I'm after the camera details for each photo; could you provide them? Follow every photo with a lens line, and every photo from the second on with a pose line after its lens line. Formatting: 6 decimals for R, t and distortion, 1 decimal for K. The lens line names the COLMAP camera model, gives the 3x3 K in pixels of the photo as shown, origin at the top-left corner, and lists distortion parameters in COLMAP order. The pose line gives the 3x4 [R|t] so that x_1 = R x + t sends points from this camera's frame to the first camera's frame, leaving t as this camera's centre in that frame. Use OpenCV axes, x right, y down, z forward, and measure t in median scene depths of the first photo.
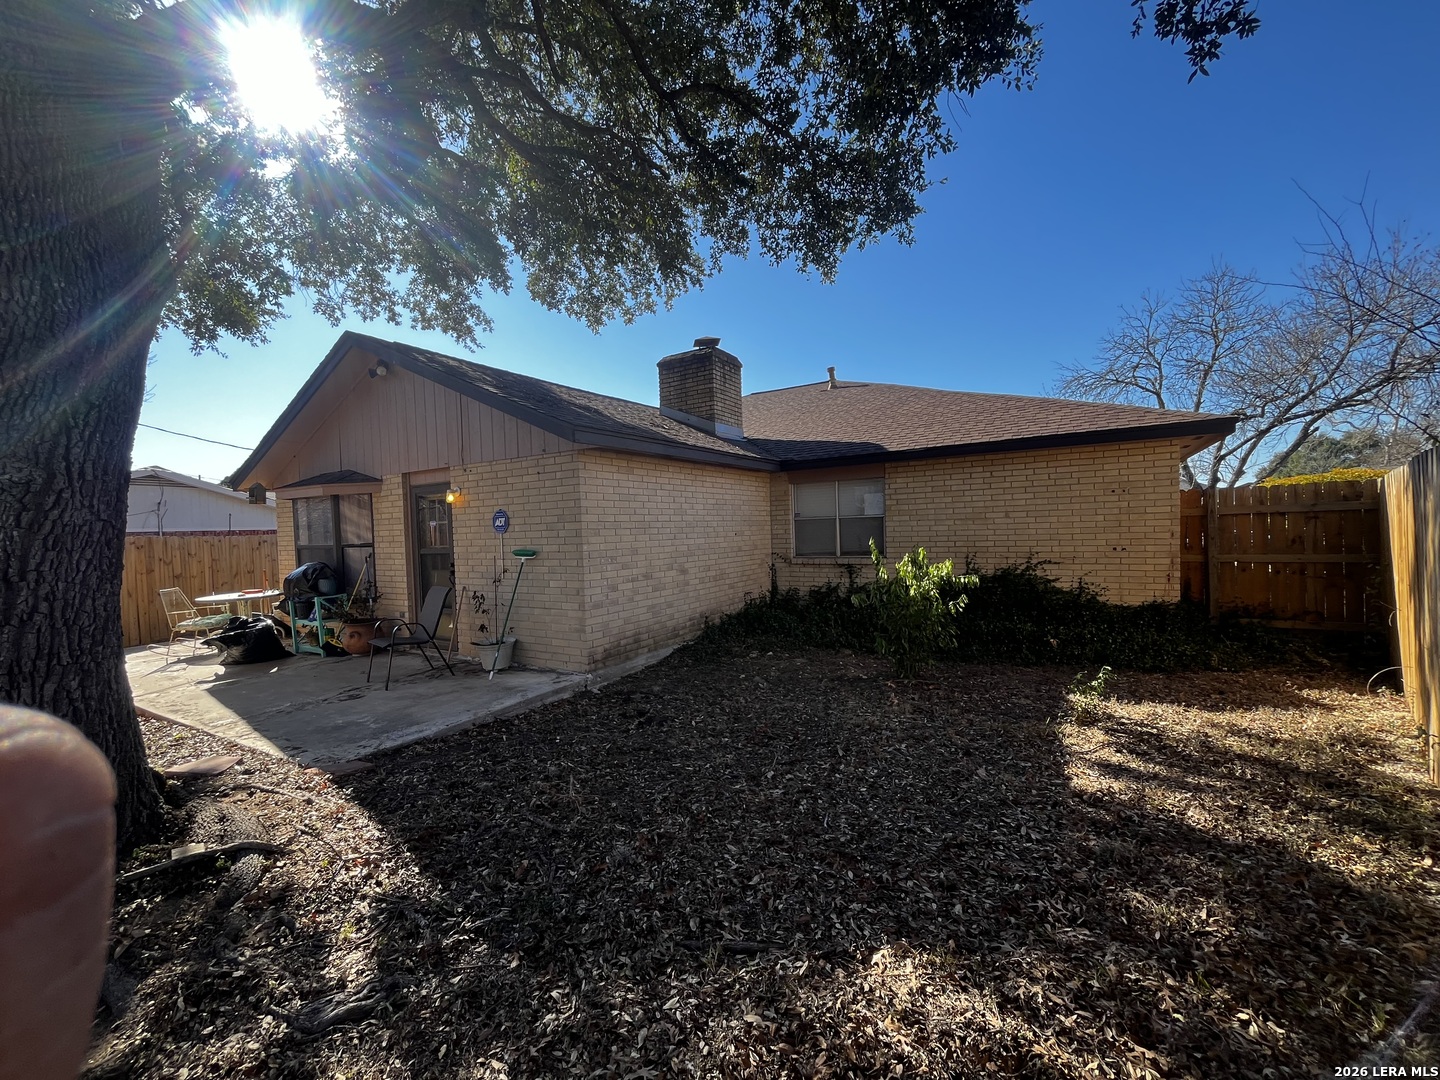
lens RADIAL K [[584.8, 0, 718.8], [0, 584.8, 543.9], [0, 0, 1]] dist [-0.004357, -0.000779]
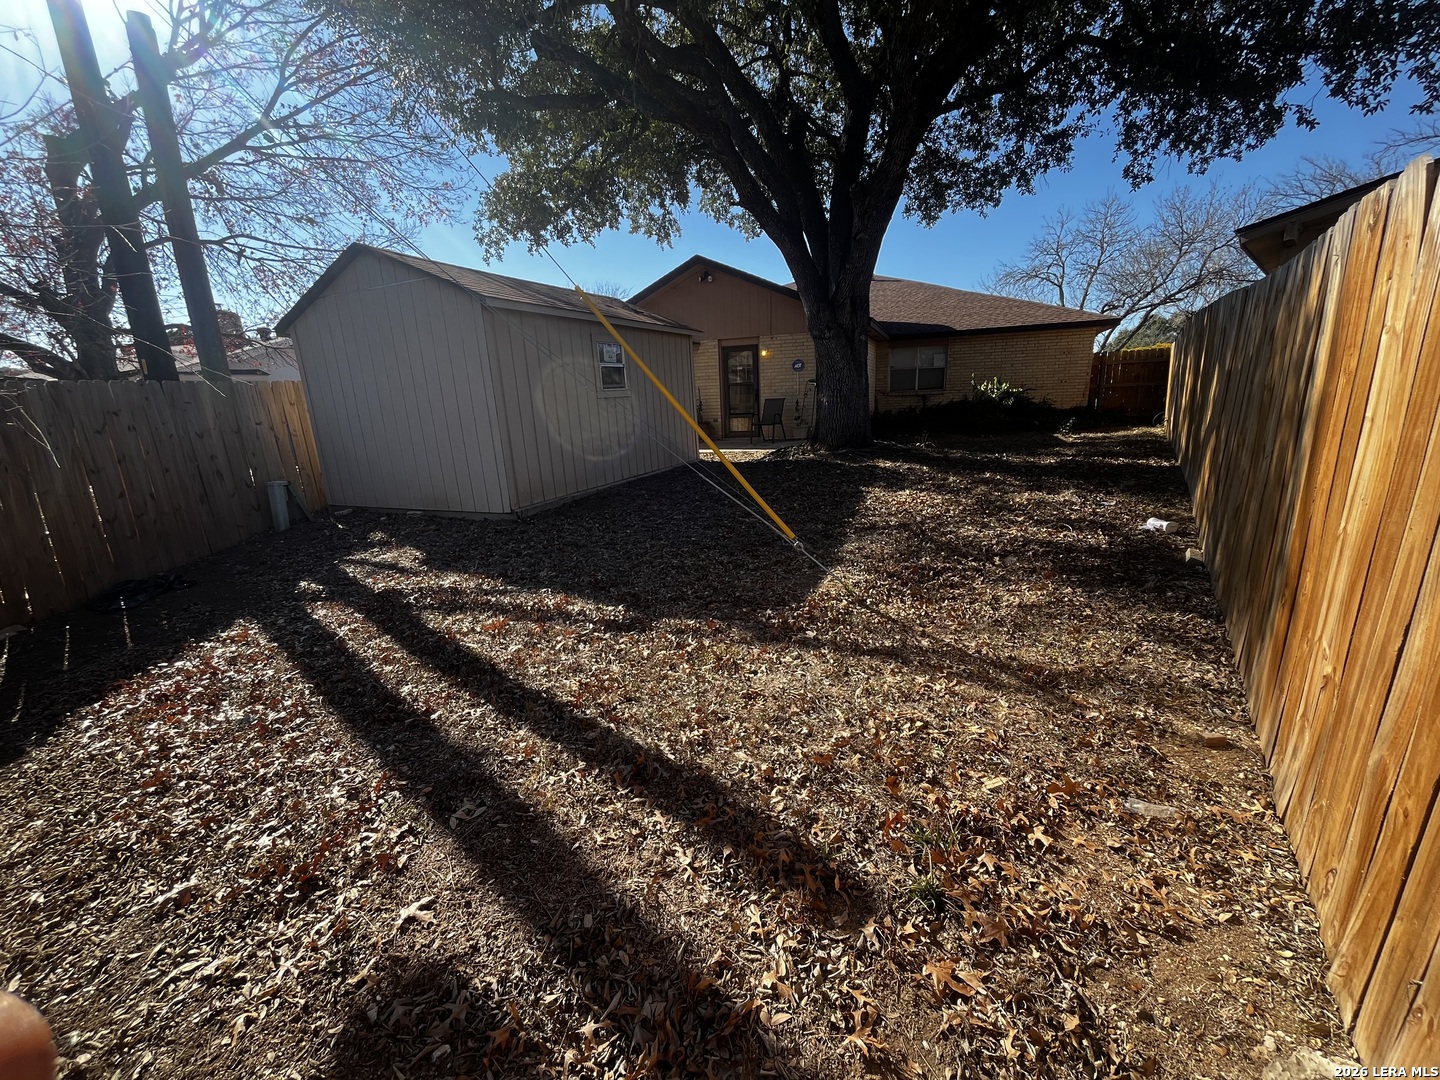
lens RADIAL K [[584.8, 0, 722.1], [0, 584.8, 544.1], [0, 0, 1]] dist [-0.004357, -0.000779]
pose [[0.982007, -0.051148, 0.181785, -0.815052], [0.011717, 0.977270, 0.211674, 0.105731], [-0.188480, -0.205736, 0.960286, -0.794061]]
